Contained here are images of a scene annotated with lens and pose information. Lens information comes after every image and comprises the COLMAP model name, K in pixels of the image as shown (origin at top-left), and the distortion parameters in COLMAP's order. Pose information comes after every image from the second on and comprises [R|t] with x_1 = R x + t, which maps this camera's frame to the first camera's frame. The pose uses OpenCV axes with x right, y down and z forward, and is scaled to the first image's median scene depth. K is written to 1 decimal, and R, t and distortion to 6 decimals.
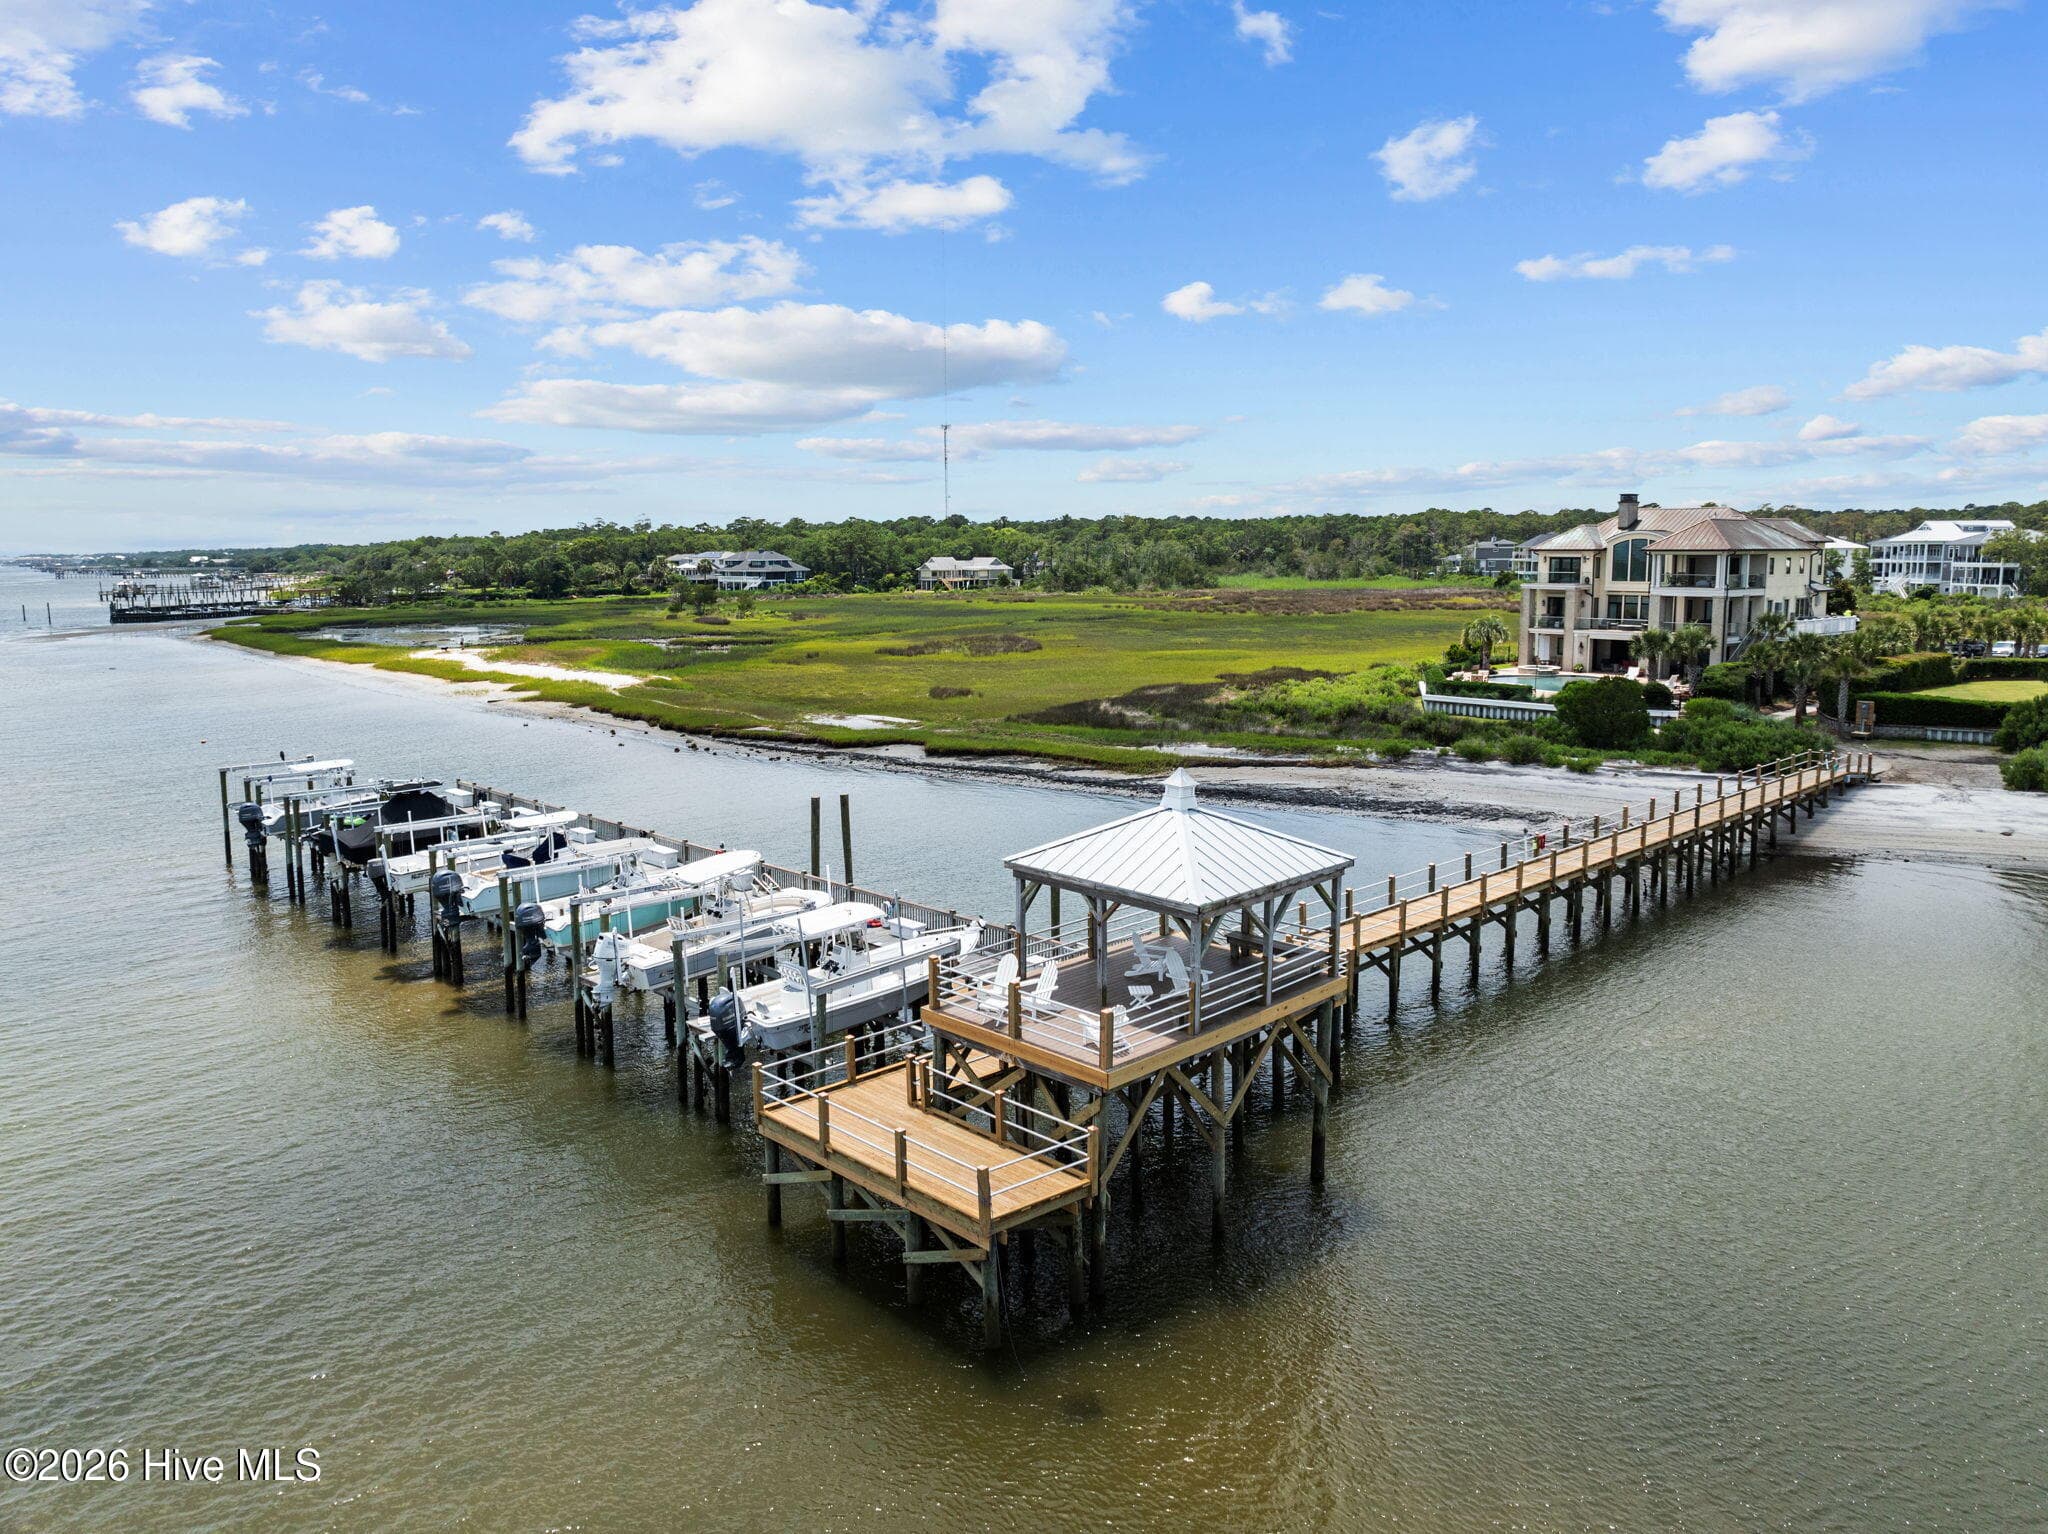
lens RADIAL K [[1340.4, 0, 1024.0], [0, 1340.4, 767.0], [0, 0, 1]] dist [0.031084, -0.024712]
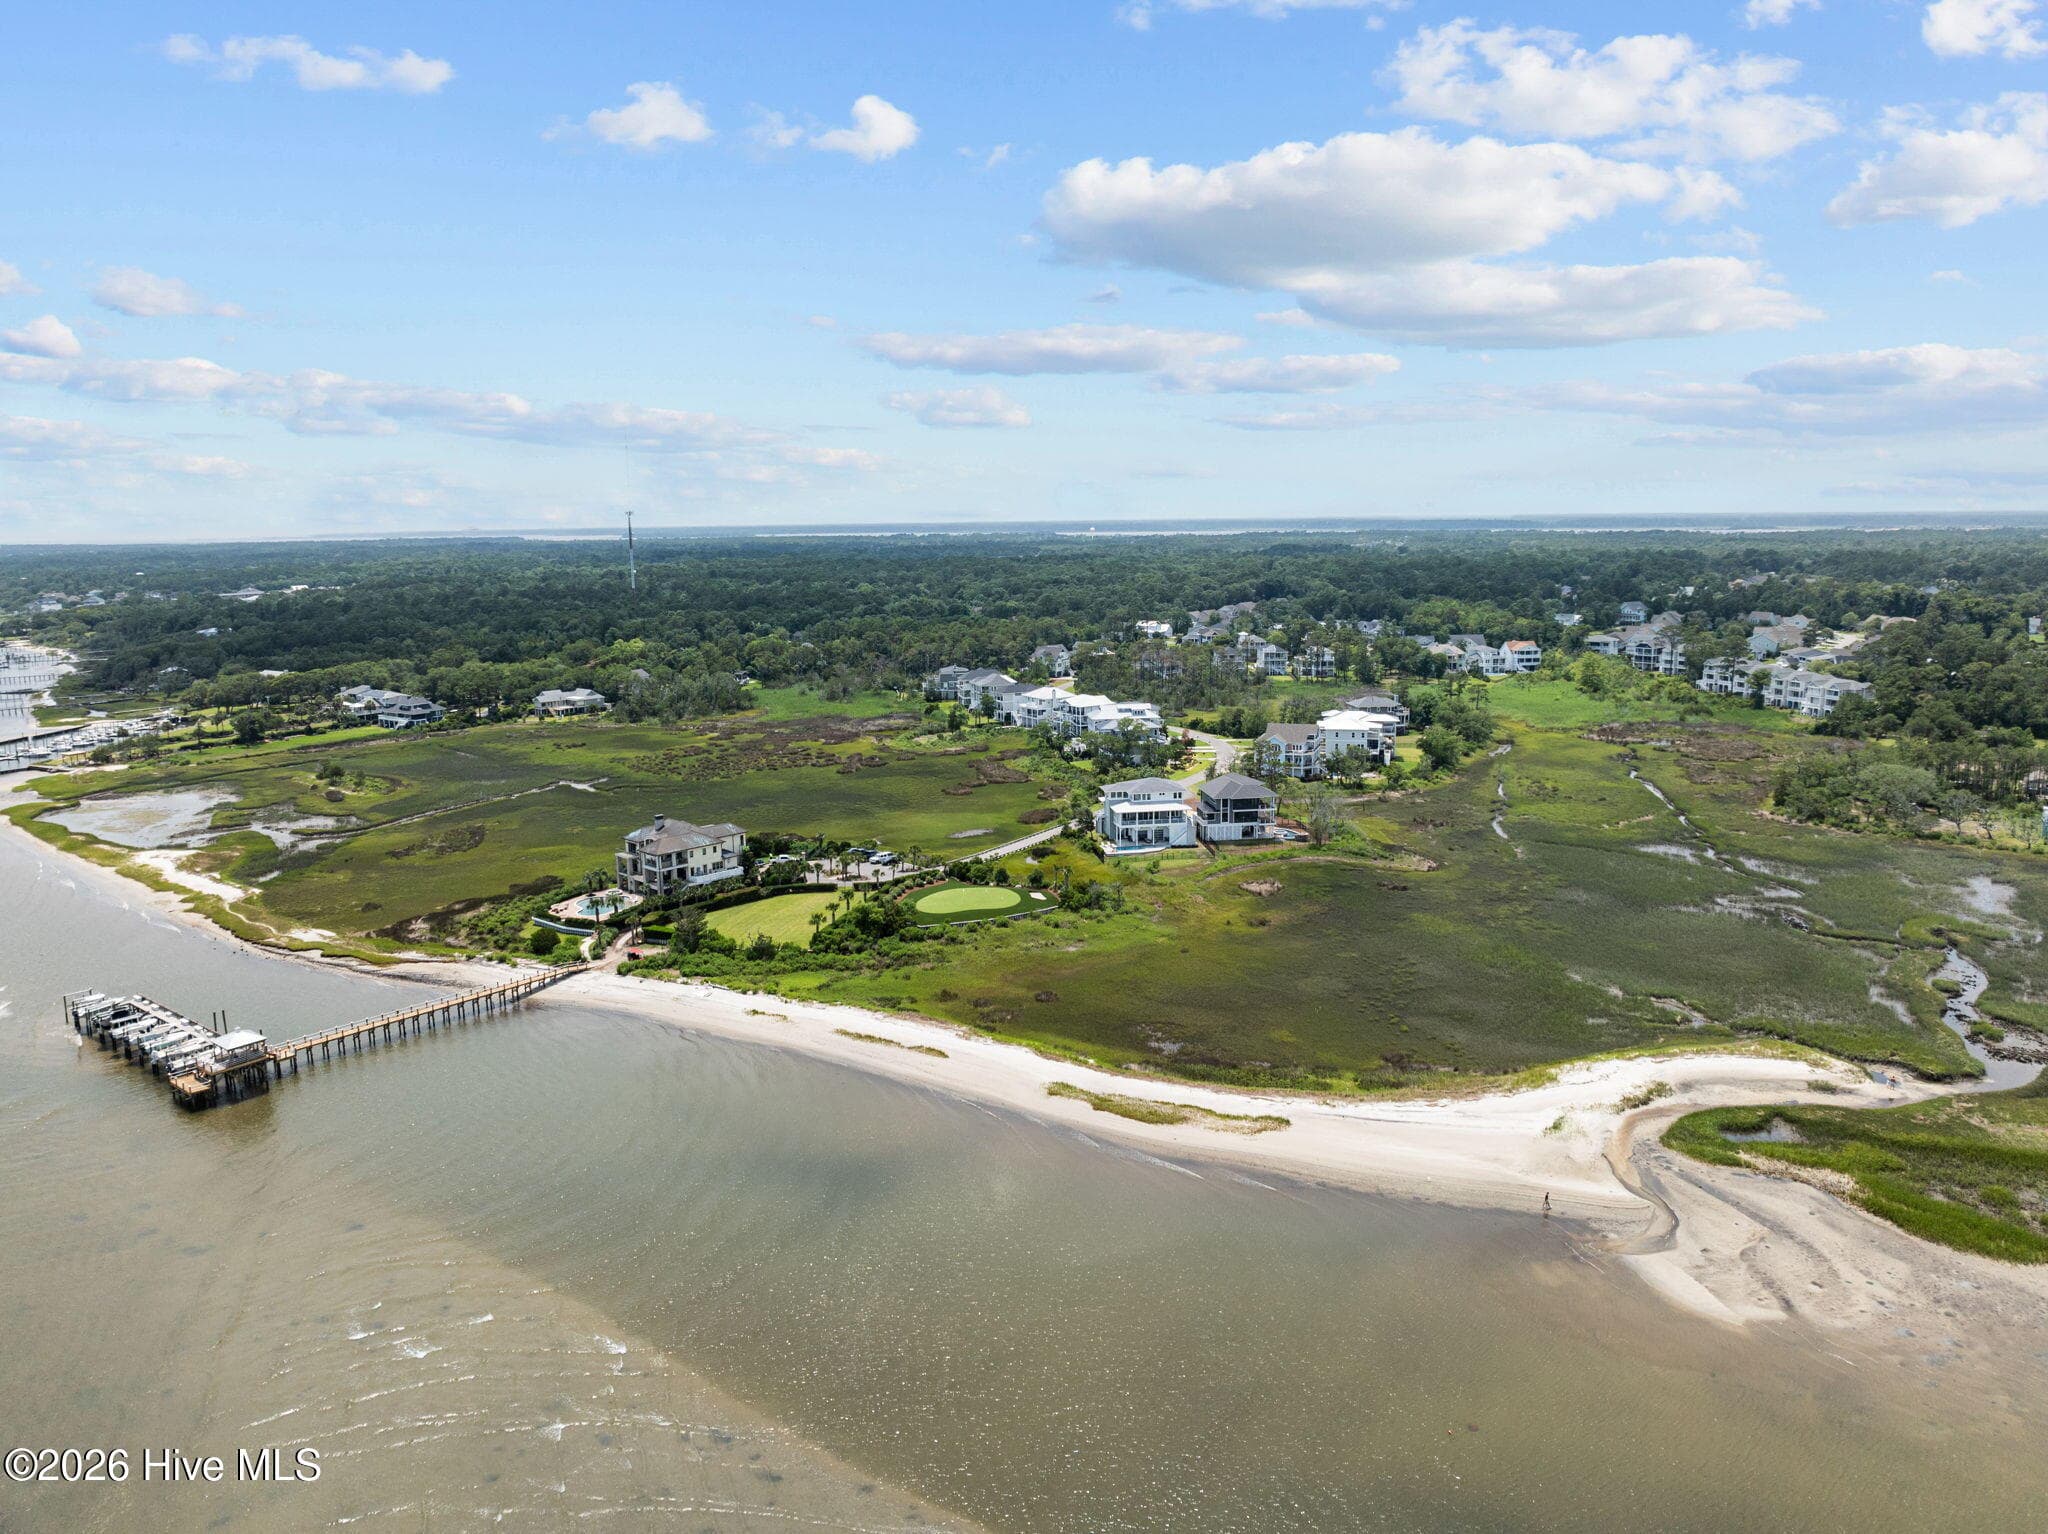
lens RADIAL K [[1340.4, 0, 1024.0], [0, 1340.4, 767.0], [0, 0, 1]] dist [0.031084, -0.024712]
pose [[0.990871, -0.025988, 0.132285, 1.634014], [0.021962, 0.999253, 0.031803, -0.737652], [-0.133013, -0.028607, 0.990701, -3.199493]]
